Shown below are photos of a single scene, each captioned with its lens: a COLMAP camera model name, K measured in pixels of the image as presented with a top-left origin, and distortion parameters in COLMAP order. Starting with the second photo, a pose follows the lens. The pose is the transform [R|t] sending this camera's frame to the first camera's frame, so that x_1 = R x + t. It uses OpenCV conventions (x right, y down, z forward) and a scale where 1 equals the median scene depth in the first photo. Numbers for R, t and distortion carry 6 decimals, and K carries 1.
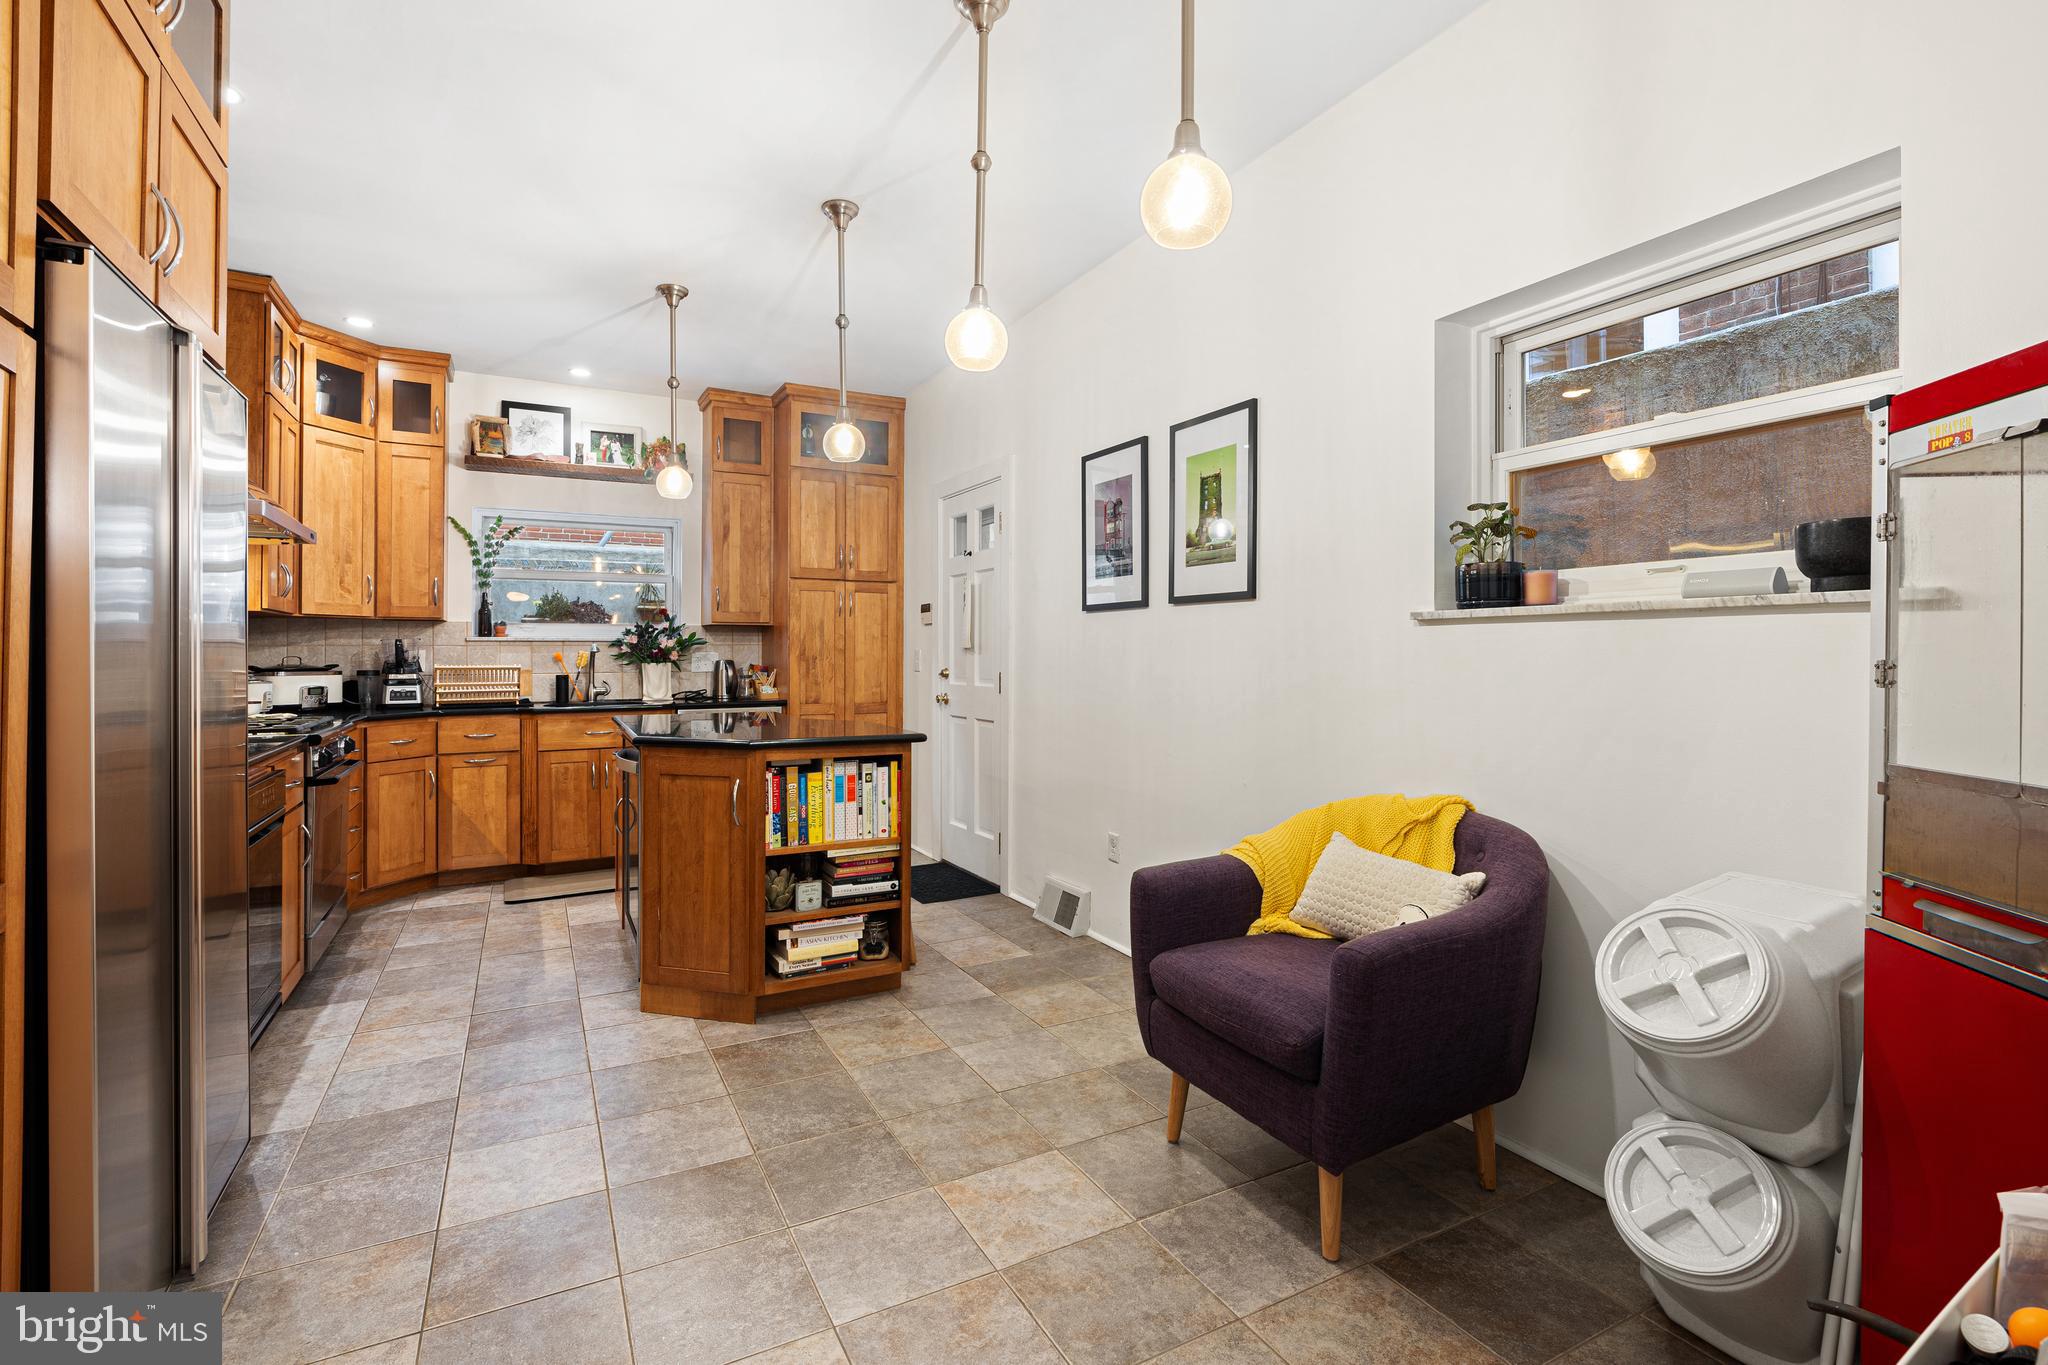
lens RADIAL K [[910.2, 0, 985.7], [0, 910.2, 641.3], [0, 0, 1]] dist [-0.011236, 0.004316]
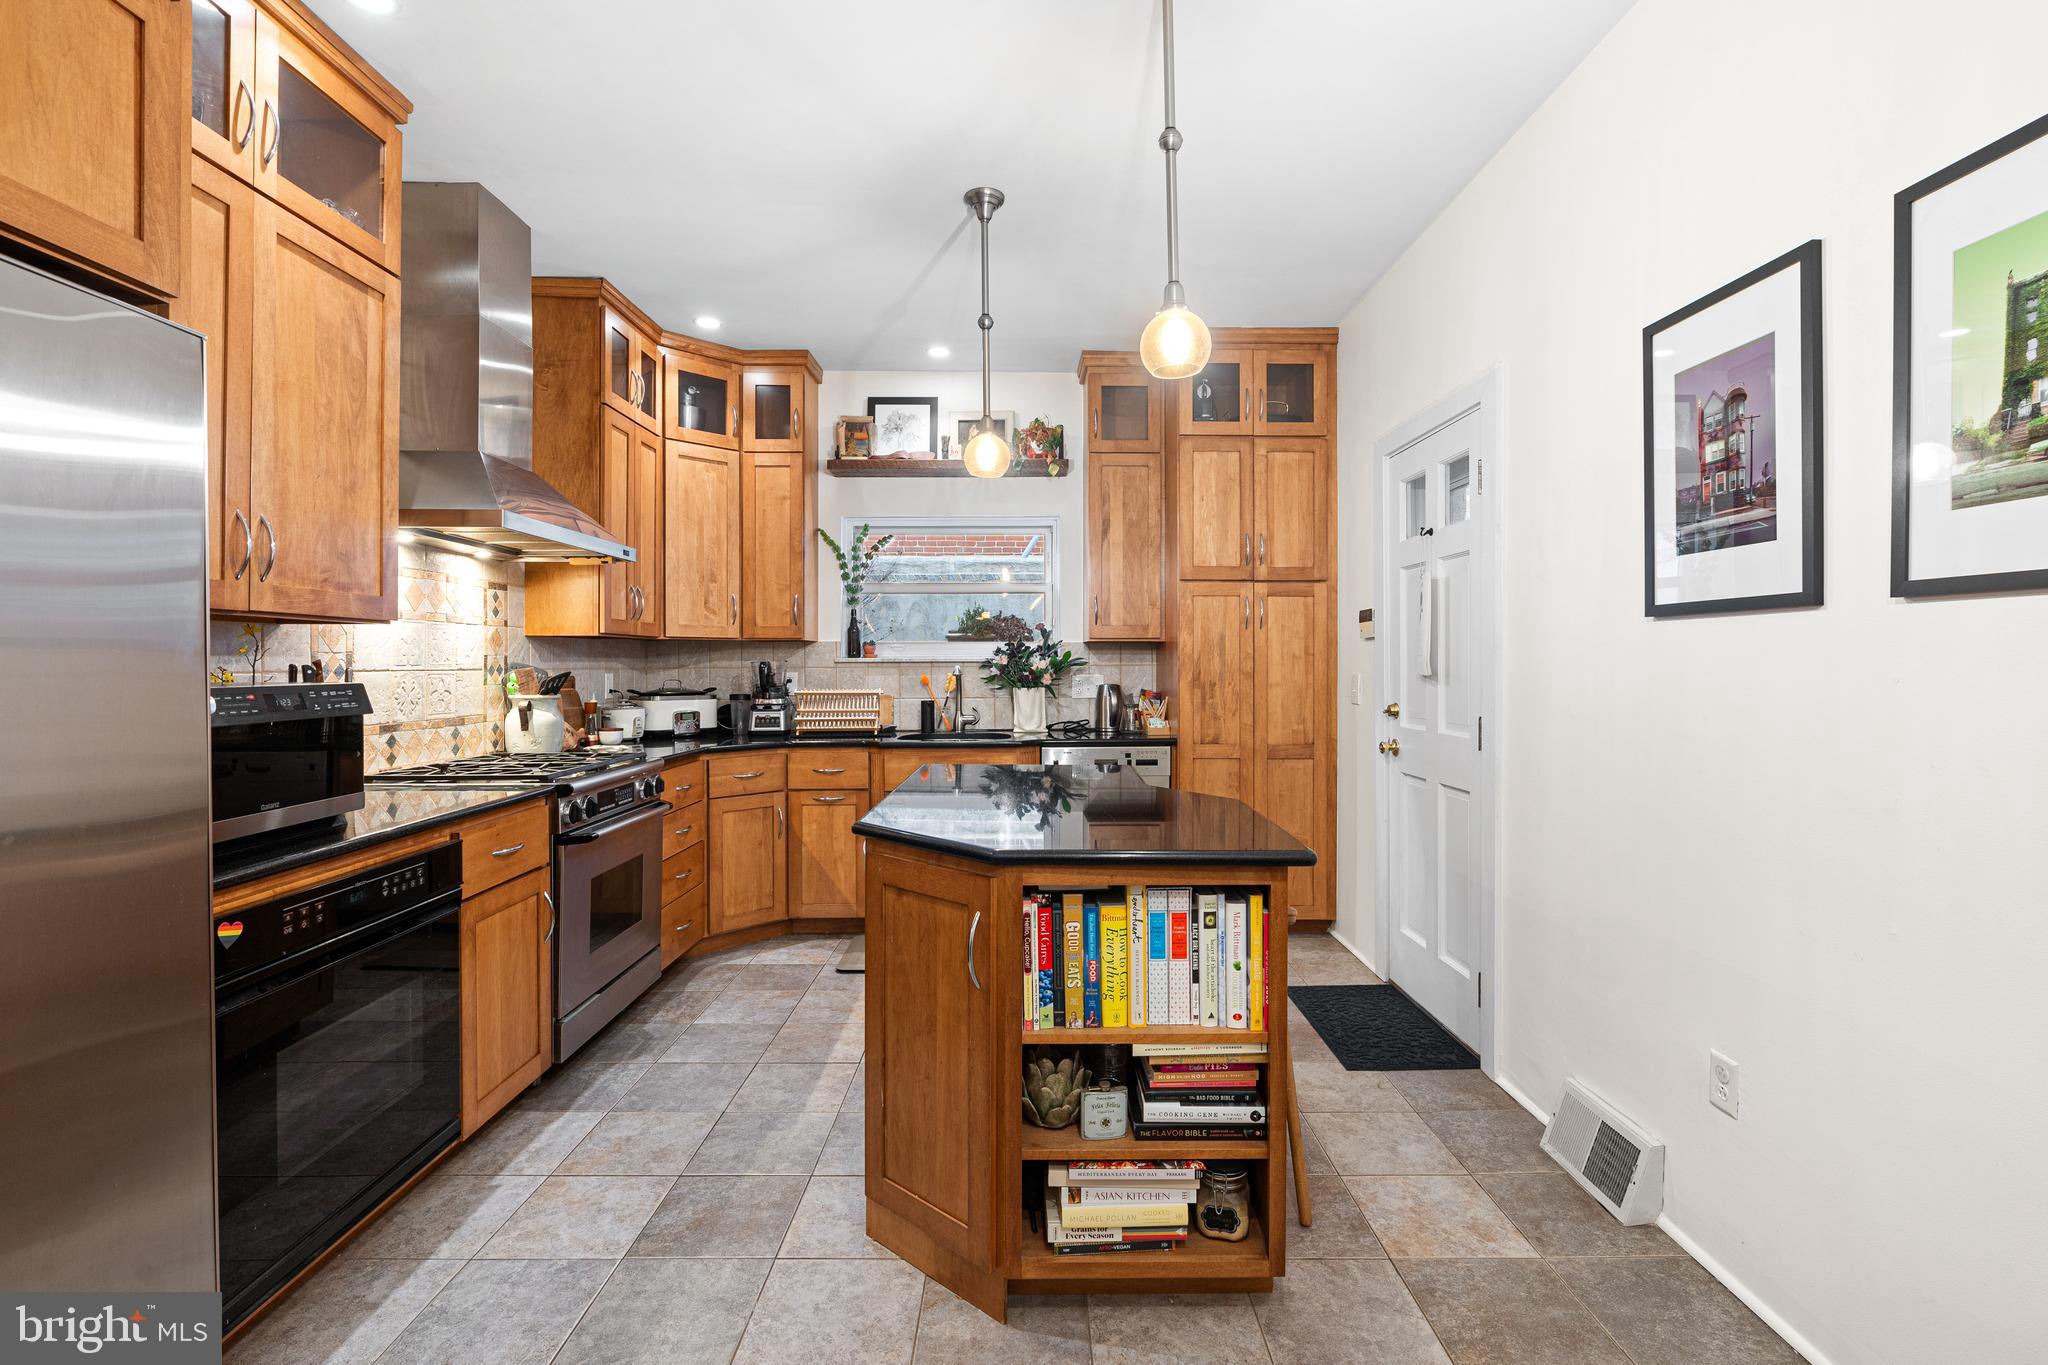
lens RADIAL K [[910.2, 0, 1023.0], [0, 910.2, 656.7], [0, 0, 1]] dist [-0.011236, 0.004316]
pose [[0.893206, -0.002401, -0.449642, 0.015181], [0.005994, 0.999960, 0.006568, -0.012671], [0.449608, -0.008562, 0.893185, 0.293818]]
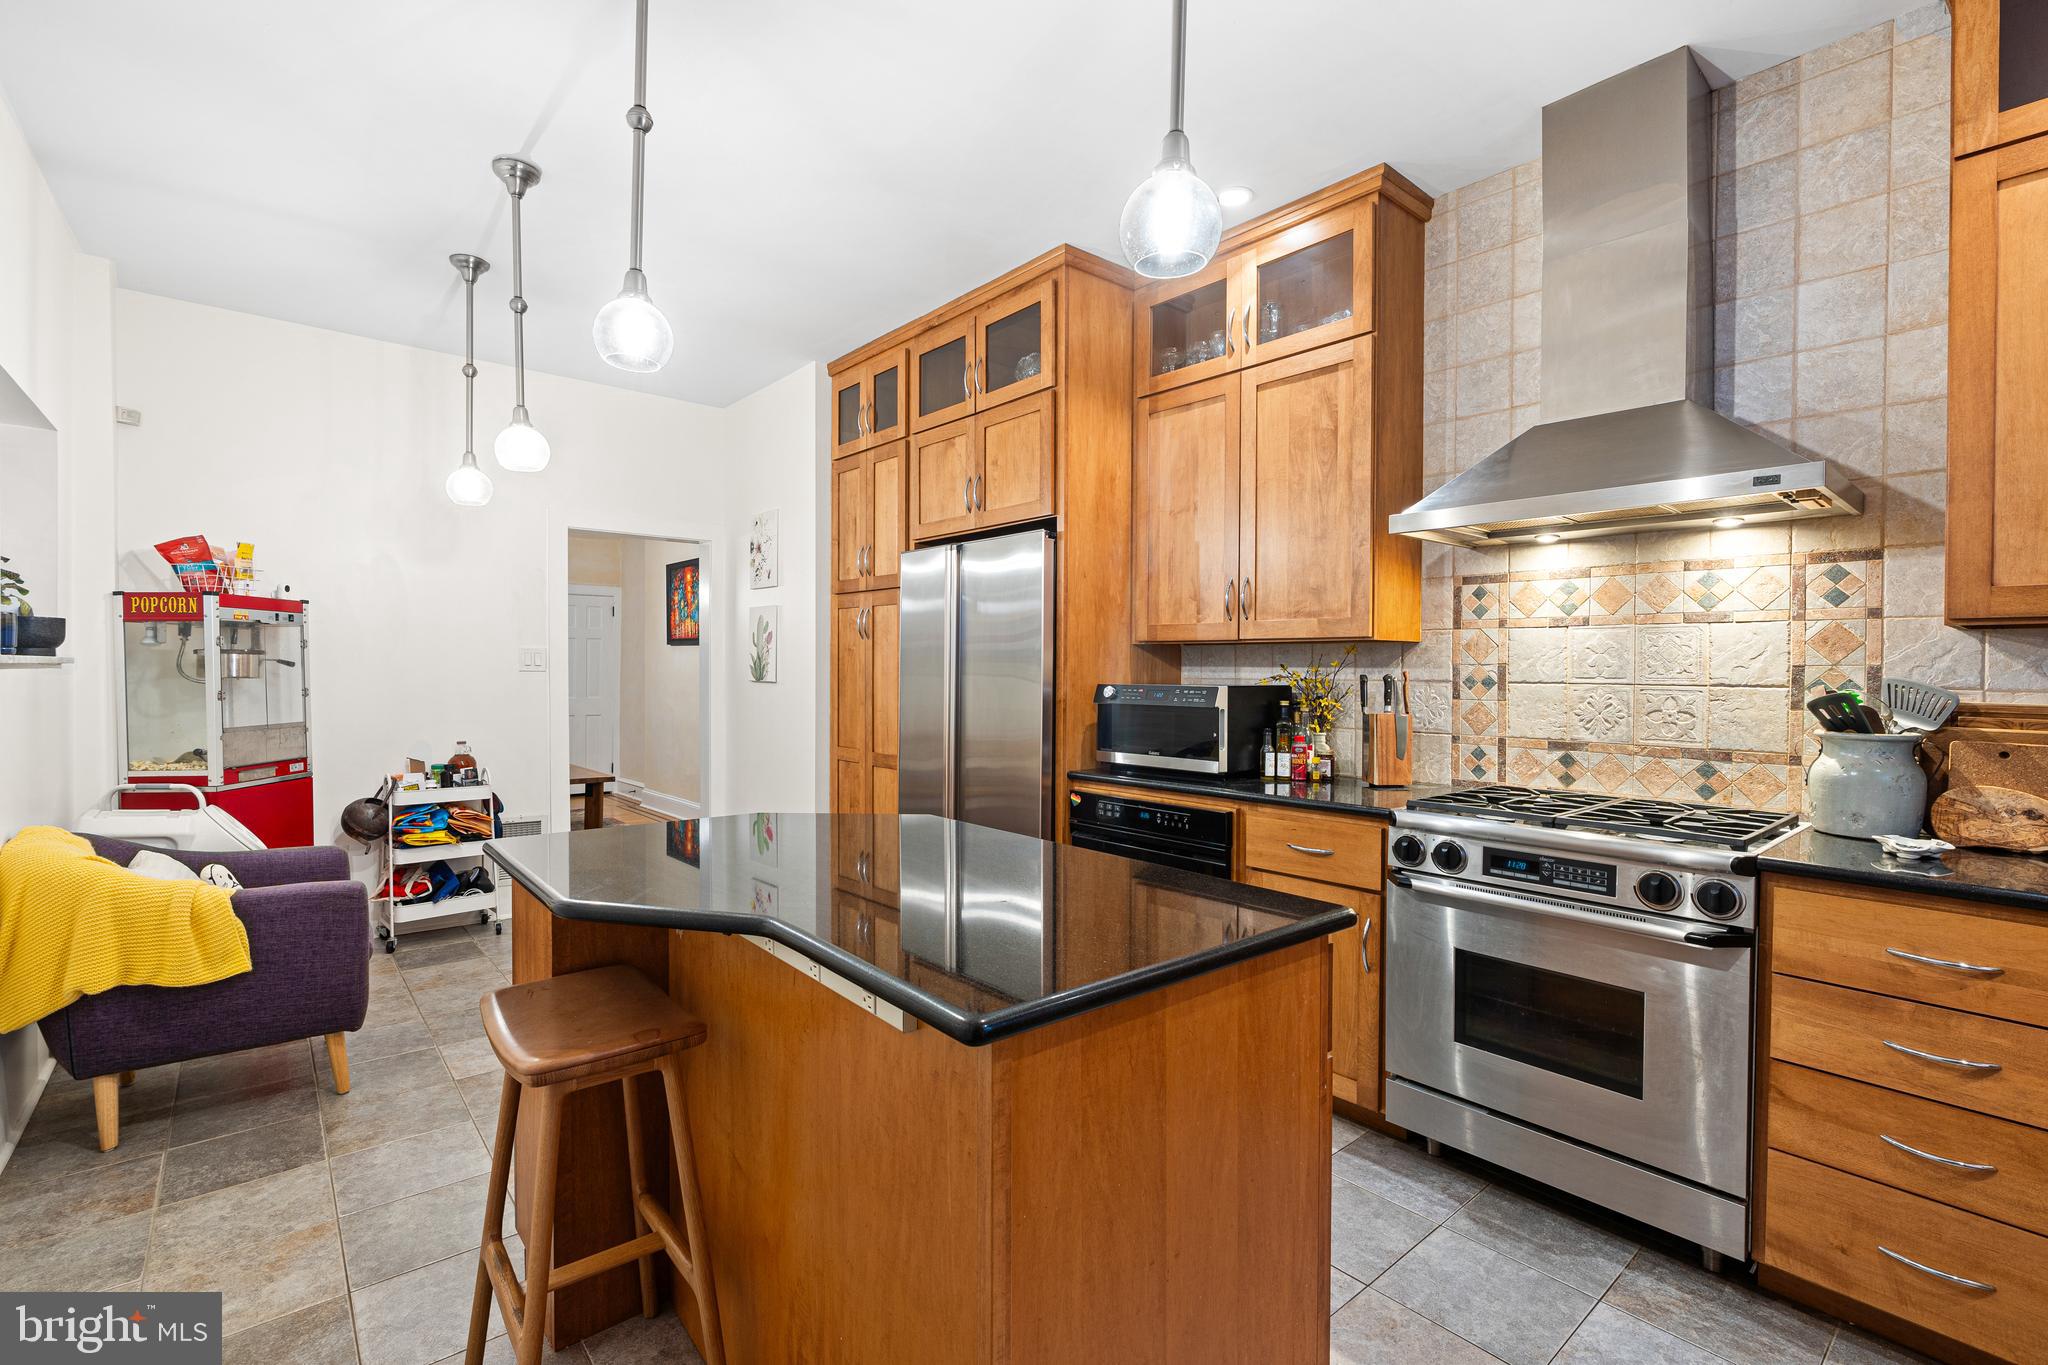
lens RADIAL K [[910.2, 0, 1021.8], [0, 910.2, 679.3], [0, 0, 1]] dist [-0.011236, 0.004316]
pose [[-0.969532, -0.002398, -0.244954, -0.175217], [-0.001903, 0.999996, -0.002257, -0.002294], [0.244959, -0.001722, -0.969532, 1.113957]]
